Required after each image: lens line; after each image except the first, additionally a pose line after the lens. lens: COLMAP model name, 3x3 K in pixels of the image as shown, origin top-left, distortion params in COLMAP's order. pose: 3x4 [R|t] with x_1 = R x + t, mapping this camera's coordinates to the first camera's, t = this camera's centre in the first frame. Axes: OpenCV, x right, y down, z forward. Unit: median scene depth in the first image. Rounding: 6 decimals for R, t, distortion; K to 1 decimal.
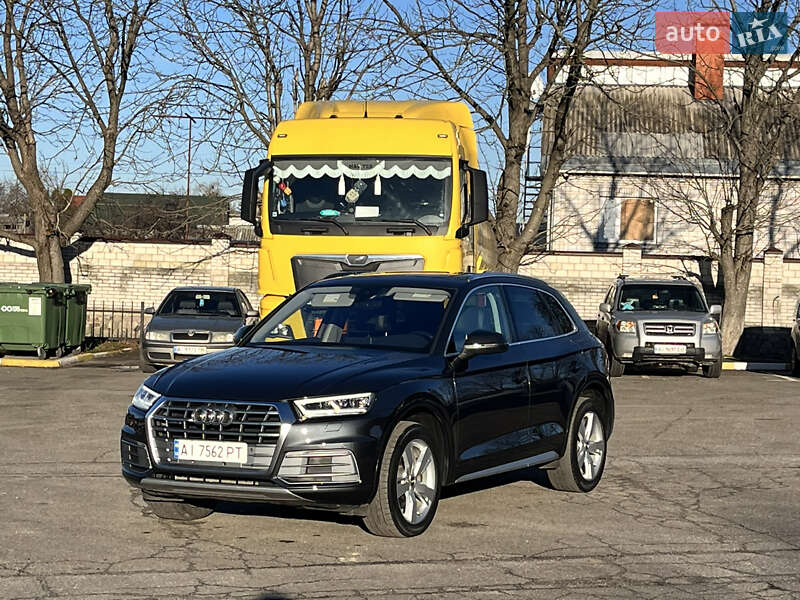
lens RADIAL K [[1488.0, 0, 348.1], [0, 1488.0, 344.5], [0, 0, 1]] dist [0.088118, 0.000000]
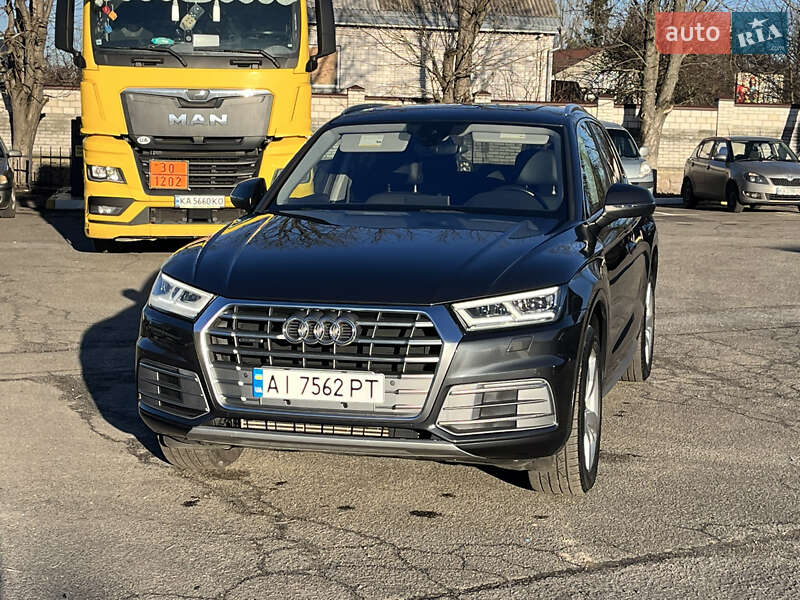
lens RADIAL K [[1345.3, 0, 361.8], [0, 1345.3, 314.9], [0, 0, 1]] dist [0.067471, 0.000000]
pose [[0.975306, -0.031302, 0.218627, -0.130054], [0.009274, 0.994837, 0.101066, -0.010452], [-0.220662, -0.096543, 0.970561, 0.291000]]
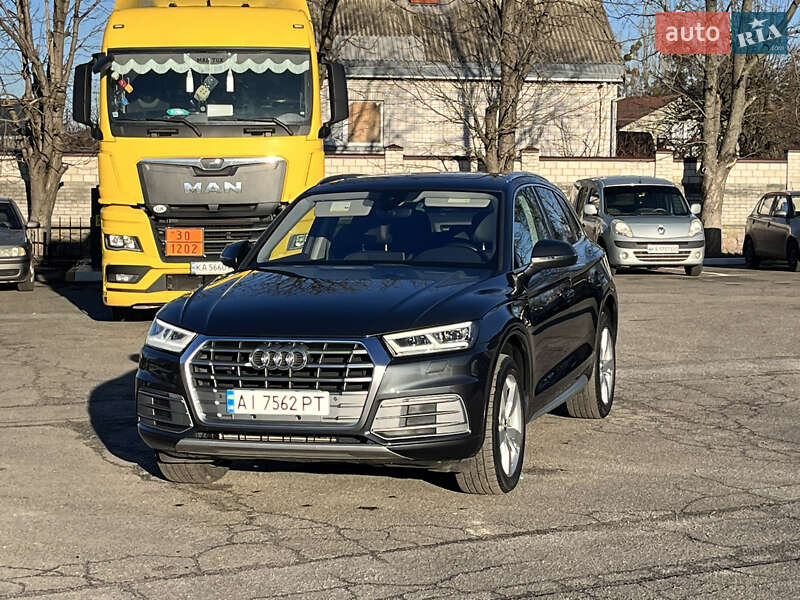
lens RADIAL K [[1488.0, 0, 351.3], [0, 1488.0, 314.0], [0, 0, 1]] dist [0.088118, 0.000000]
pose [[0.982912, -0.036916, 0.180338, -0.128070], [0.029082, 0.998523, 0.045894, -0.007197], [-0.181766, -0.039865, 0.982533, 0.140027]]
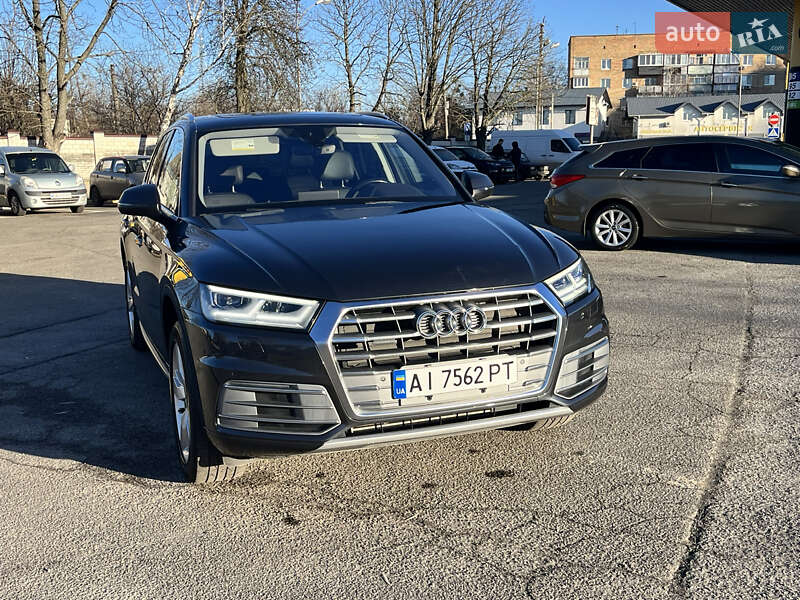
lens RADIAL K [[873.3, 0, 381.7], [0, 873.3, 309.5], [0, 0, 1]] dist [0.026617, 0.000000]
pose [[0.677145, -0.160738, 0.718079, -0.247951], [0.061561, 0.984804, 0.162392, -0.012733], [-0.733270, -0.065758, 0.676750, 0.506291]]
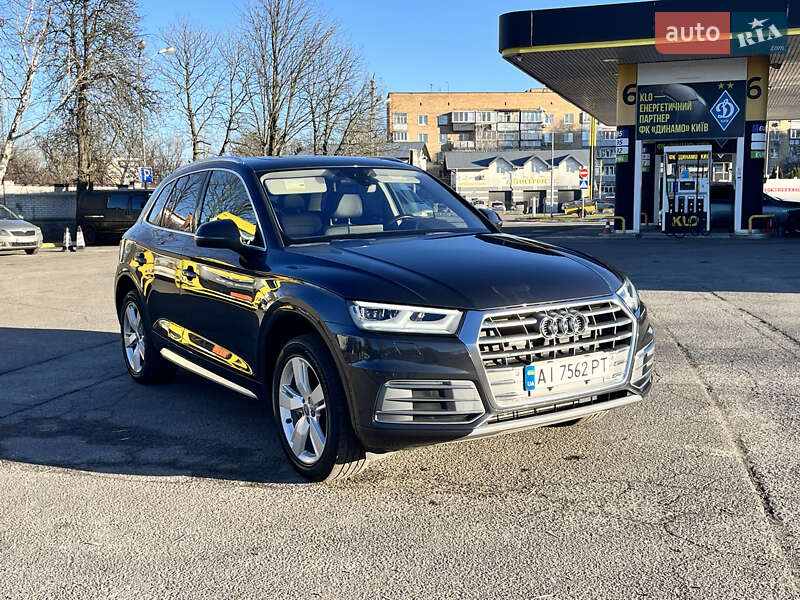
lens RADIAL K [[873.3, 0, 397.5], [0, 873.3, 301.6], [0, 0, 1]] dist [0.026617, 0.000000]
pose [[0.504640, -0.127634, 0.853843, -0.340484], [0.062259, 0.991817, 0.111462, -0.013044], [-0.861082, -0.003089, 0.508457, 0.554682]]
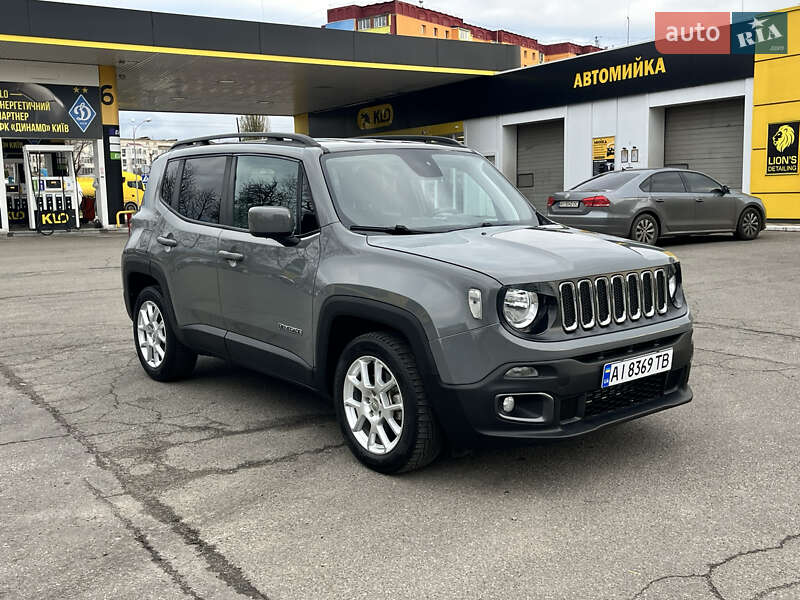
lens RADIAL K [[826.6, 0, 403.9], [0, 826.6, 322.6], [0, 0, 1]] dist [0.027953, 0.000000]
pose [[-0.340151, -0.164755, 0.925825, -0.427653], [0.055082, 0.979351, 0.194517, -0.027487], [-0.938756, 0.117162, -0.324053, 0.913849]]
